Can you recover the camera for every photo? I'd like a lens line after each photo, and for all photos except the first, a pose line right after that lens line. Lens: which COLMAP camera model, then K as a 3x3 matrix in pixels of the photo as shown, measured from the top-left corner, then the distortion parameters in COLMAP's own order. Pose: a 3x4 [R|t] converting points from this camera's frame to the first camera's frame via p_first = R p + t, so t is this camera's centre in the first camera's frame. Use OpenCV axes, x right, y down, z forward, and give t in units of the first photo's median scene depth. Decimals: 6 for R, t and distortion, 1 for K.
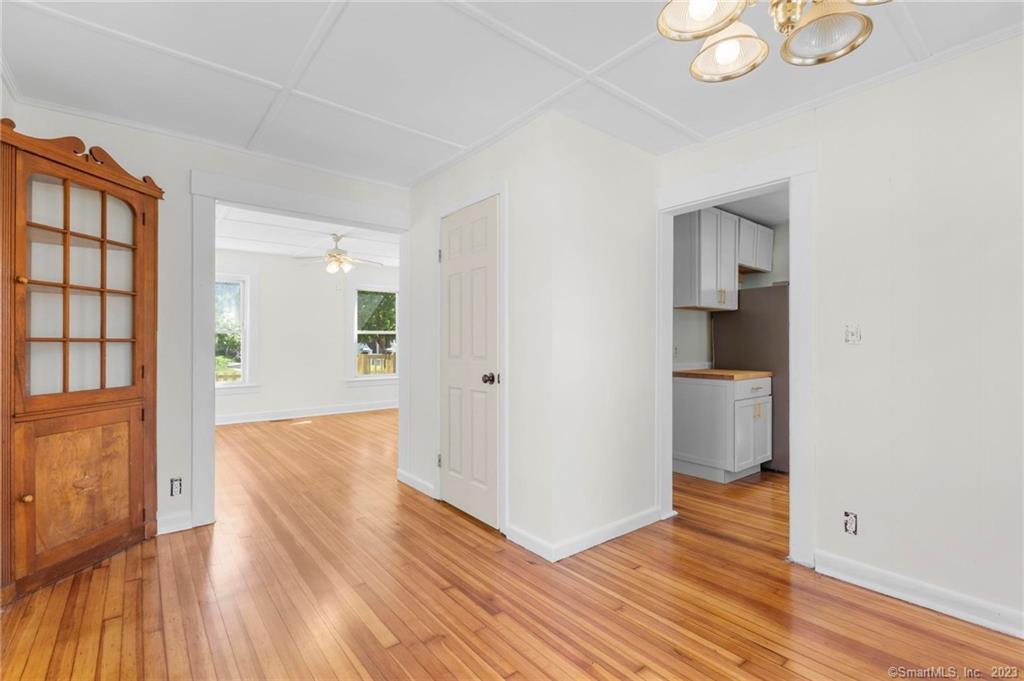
lens RADIAL K [[469.3, 0, 509.6], [0, 469.3, 340.6], [0, 0, 1]] dist [-0.002401, 0.000925]
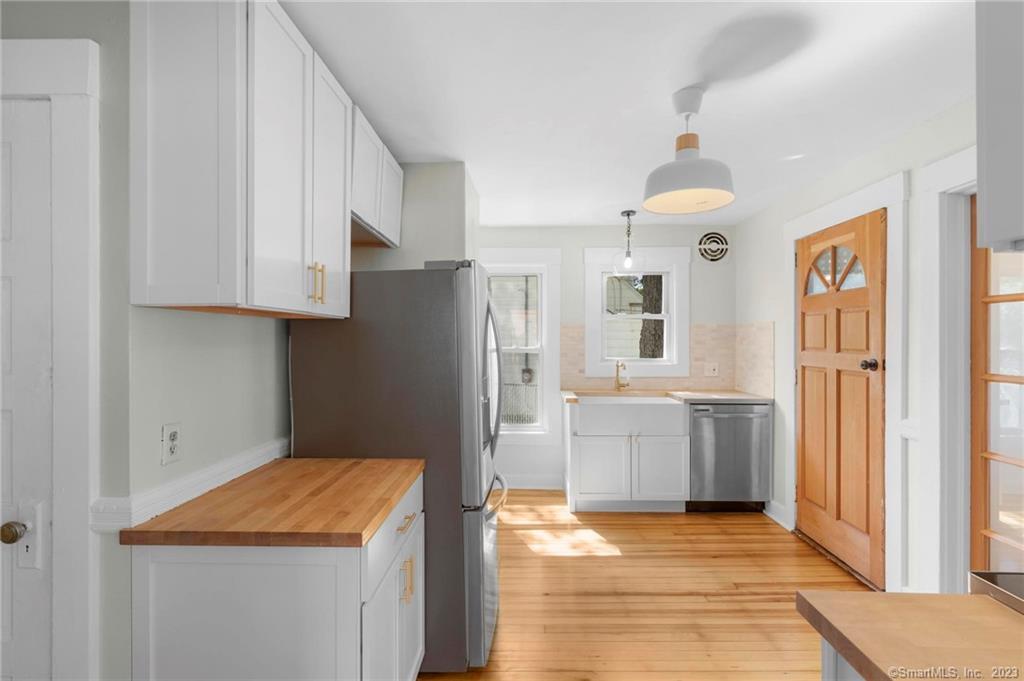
lens RADIAL K [[469.3, 0, 512.2], [0, 469.3, 339.2], [0, 0, 1]] dist [-0.002401, 0.000925]
pose [[0.643468, -0.005724, 0.765451, 0.256059], [0.005842, 0.999980, 0.002566, -0.046945], [-0.765450, 0.002820, 0.643489, 0.616660]]
